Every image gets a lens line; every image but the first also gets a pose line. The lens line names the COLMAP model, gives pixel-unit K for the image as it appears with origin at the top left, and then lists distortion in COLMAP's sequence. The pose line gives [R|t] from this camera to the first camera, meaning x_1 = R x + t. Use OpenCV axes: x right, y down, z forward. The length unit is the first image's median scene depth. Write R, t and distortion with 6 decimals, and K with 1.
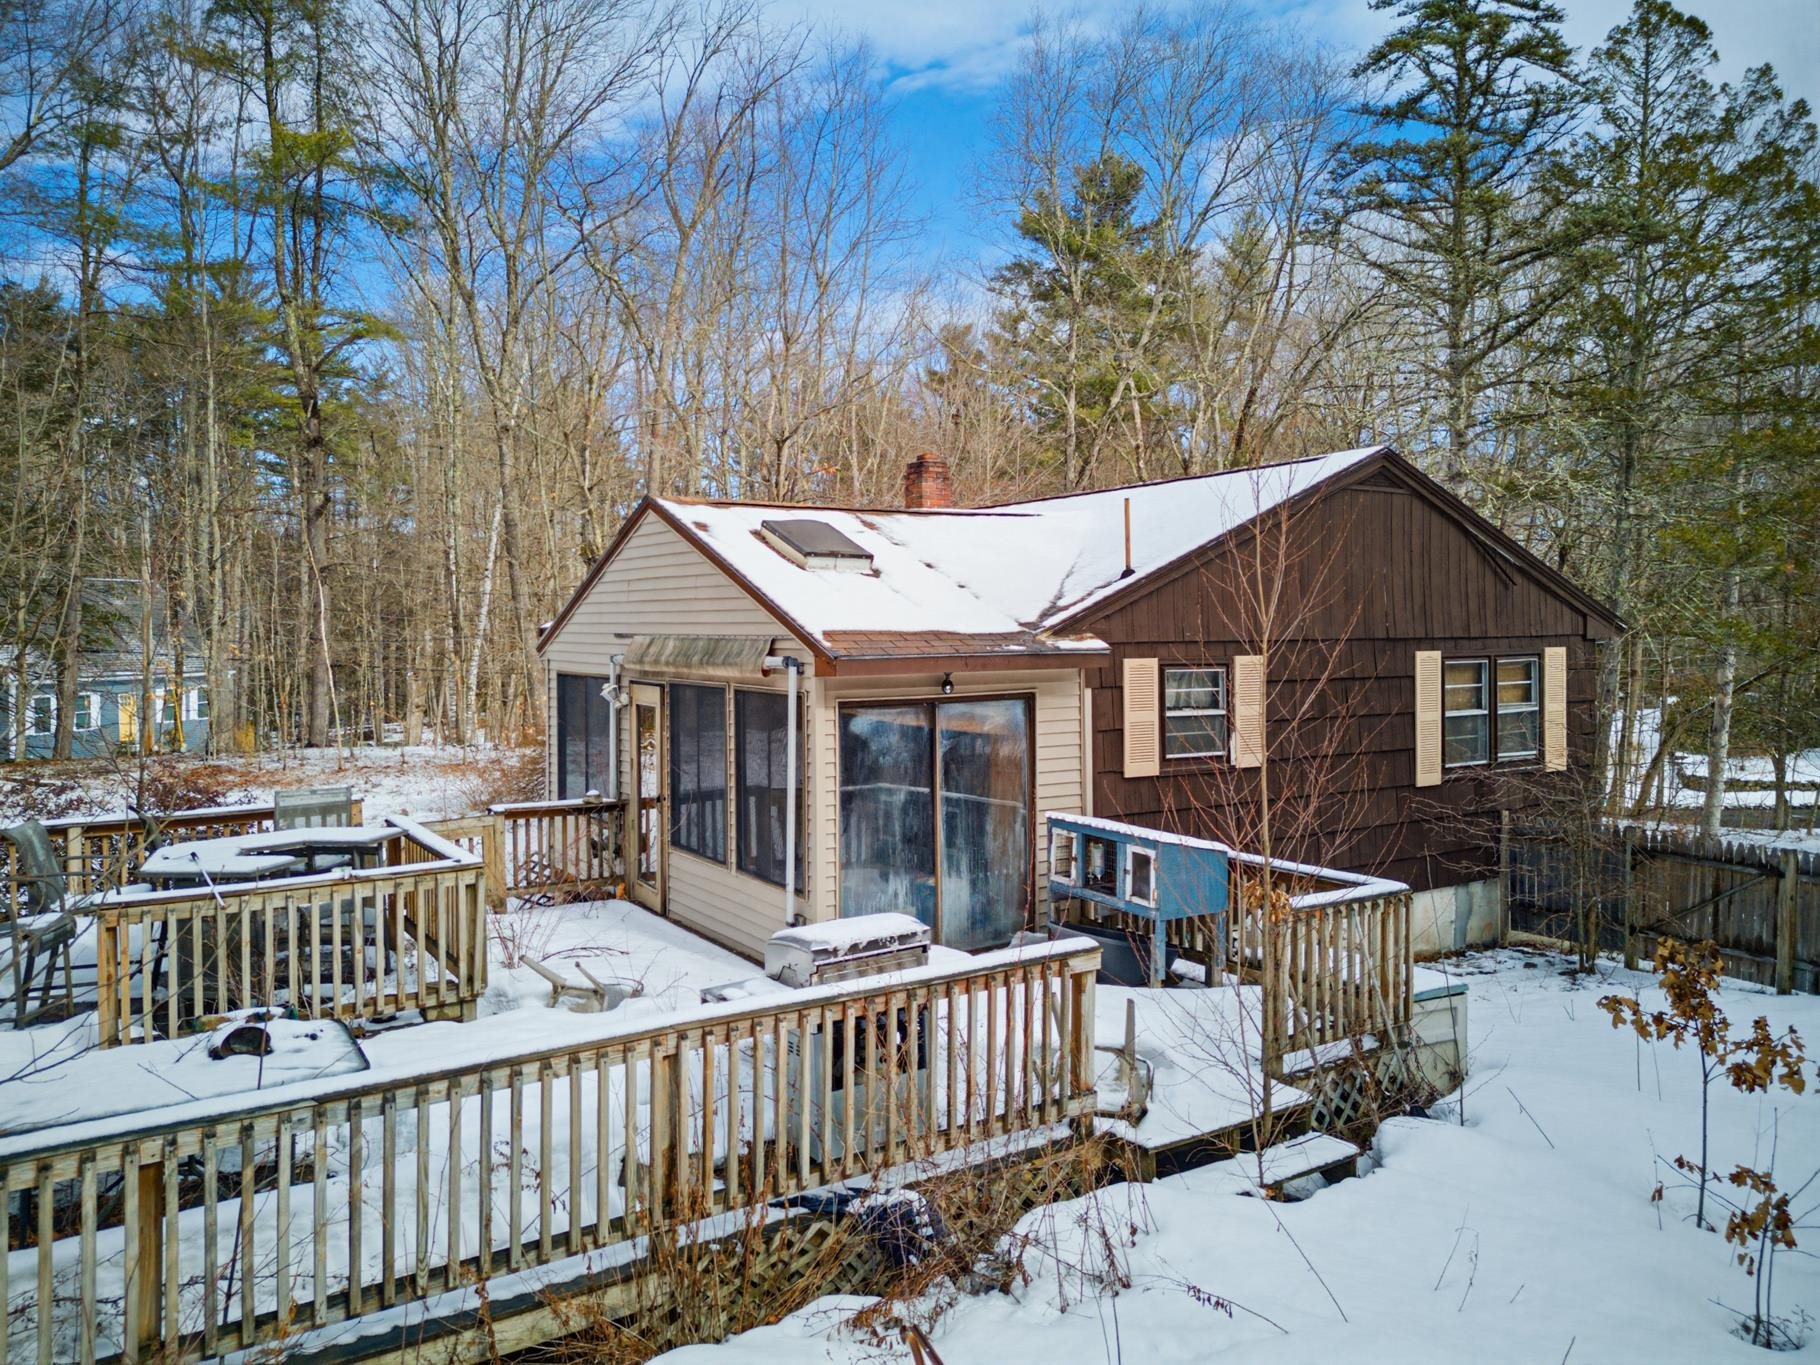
lens RADIAL K [[1347.3, 0, 910.0], [0, 1347.3, 682.5], [0, 0, 1]] dist [0.046981, -0.006080]
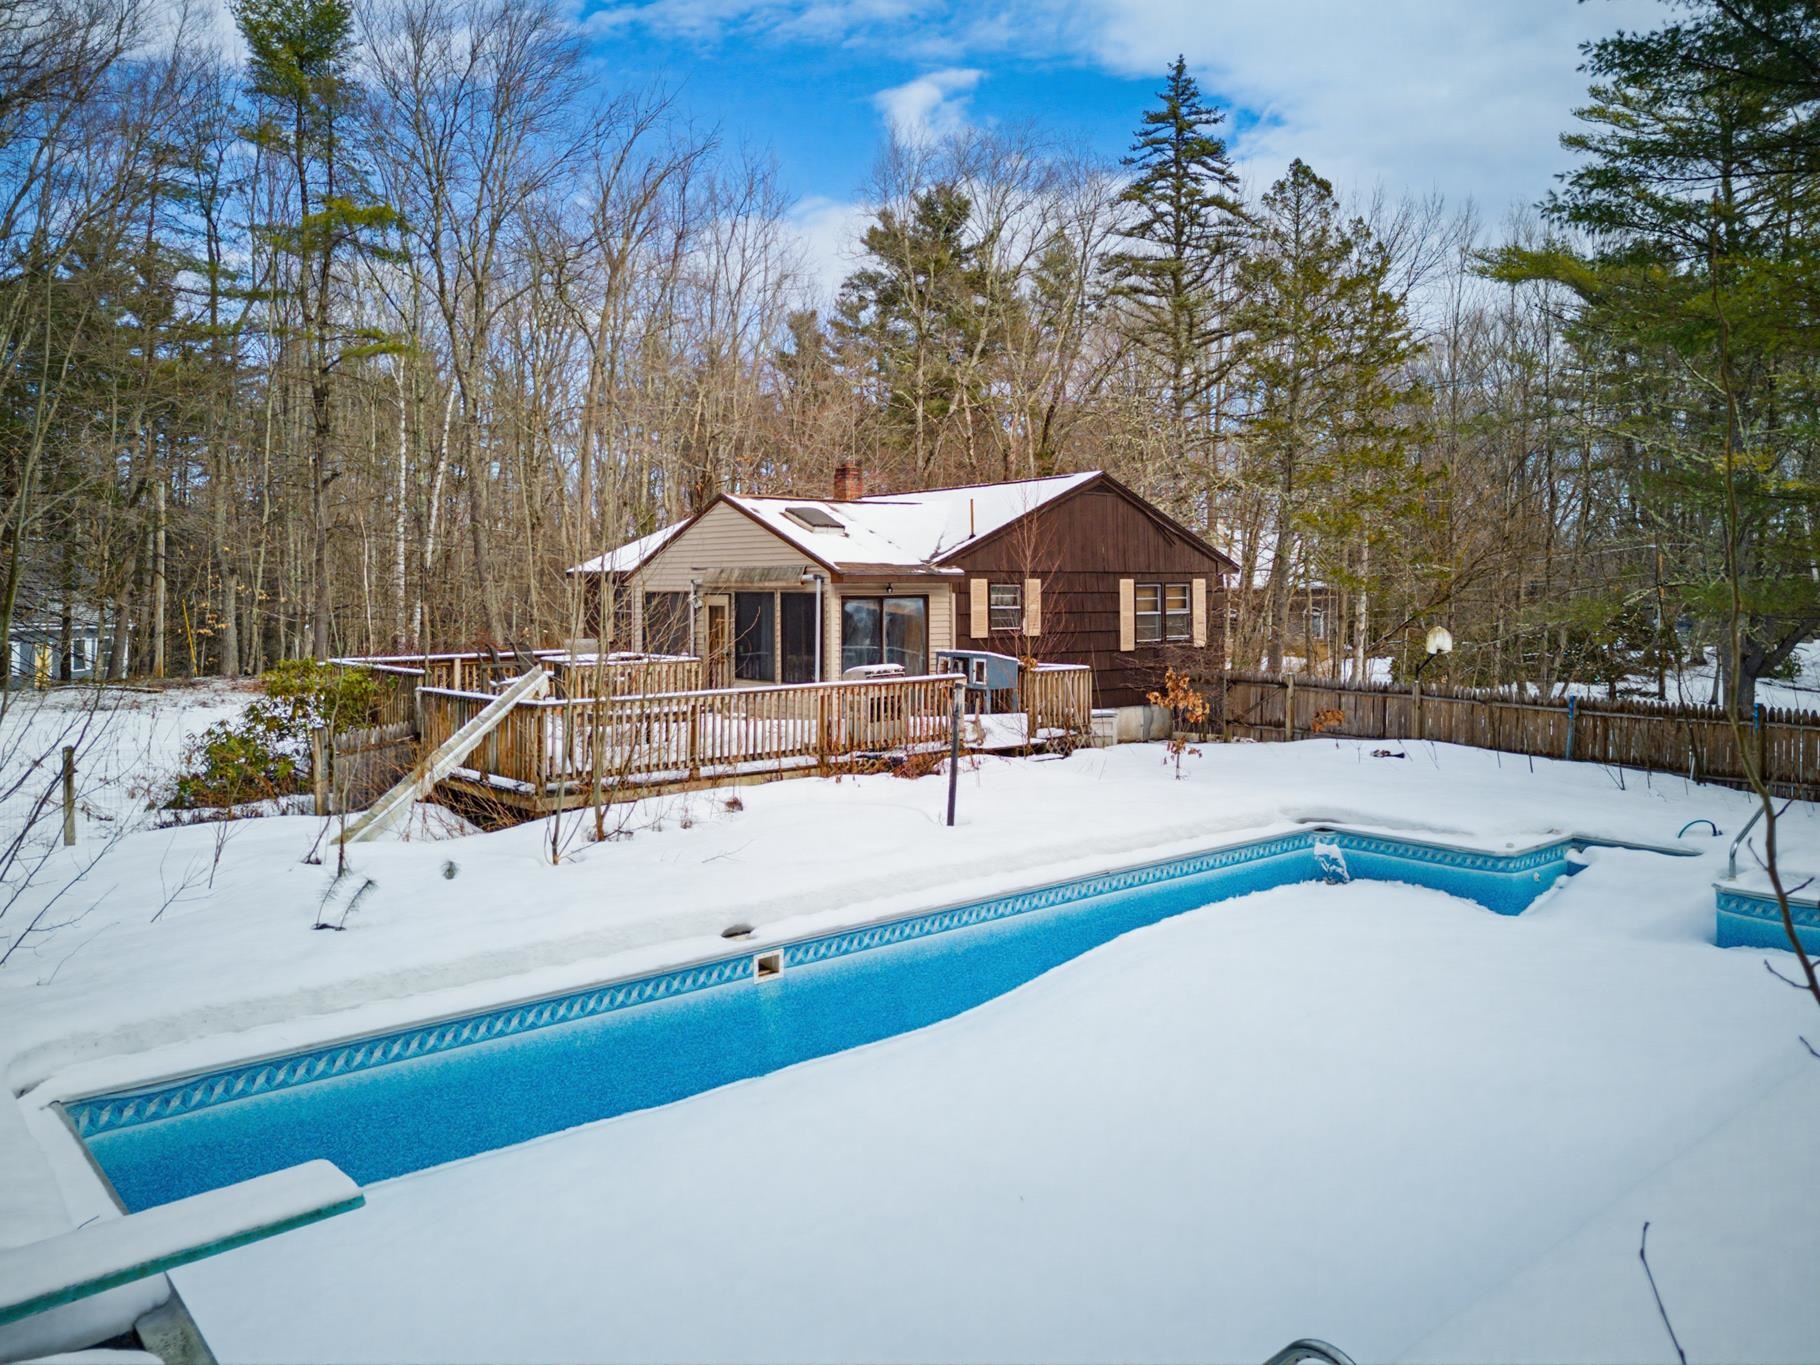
lens RADIAL K [[1349.4, 0, 910.0], [0, 1349.4, 682.5], [0, 0, 1]] dist [0.019624, 0.000563]
pose [[0.991856, -0.007759, 0.127129, -0.166305], [0.004494, 0.999653, 0.025948, 0.074359], [-0.127287, -0.025166, 0.991547, -0.874003]]
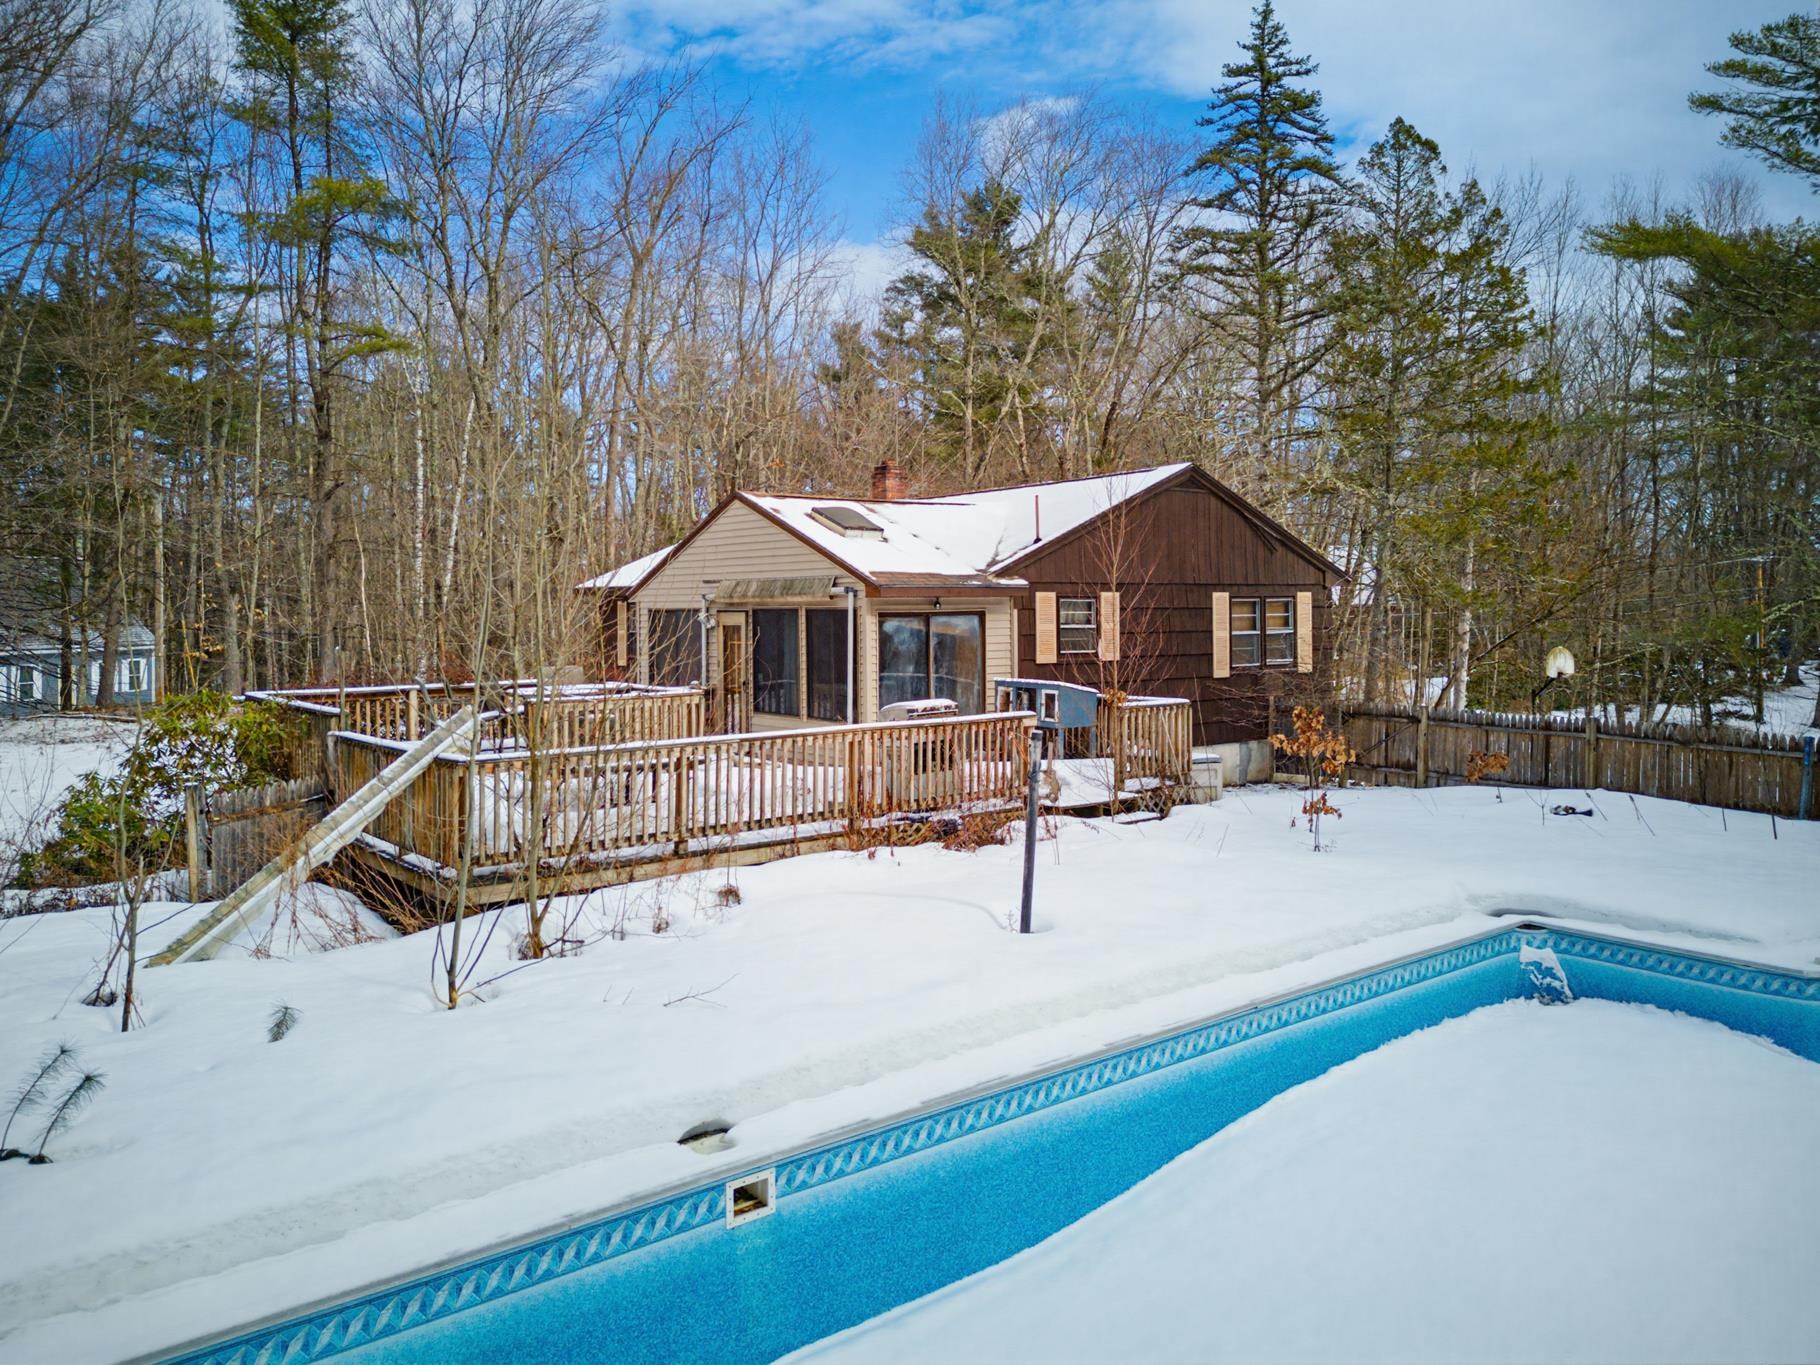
lens RADIAL K [[1347.3, 0, 910.0], [0, 1347.3, 682.5], [0, 0, 1]] dist [0.046981, -0.006080]
pose [[0.995588, -0.007295, 0.093549, -0.134284], [0.006292, 0.999920, 0.011011, 0.065767], [-0.093622, -0.010374, 0.995554, -0.565949]]
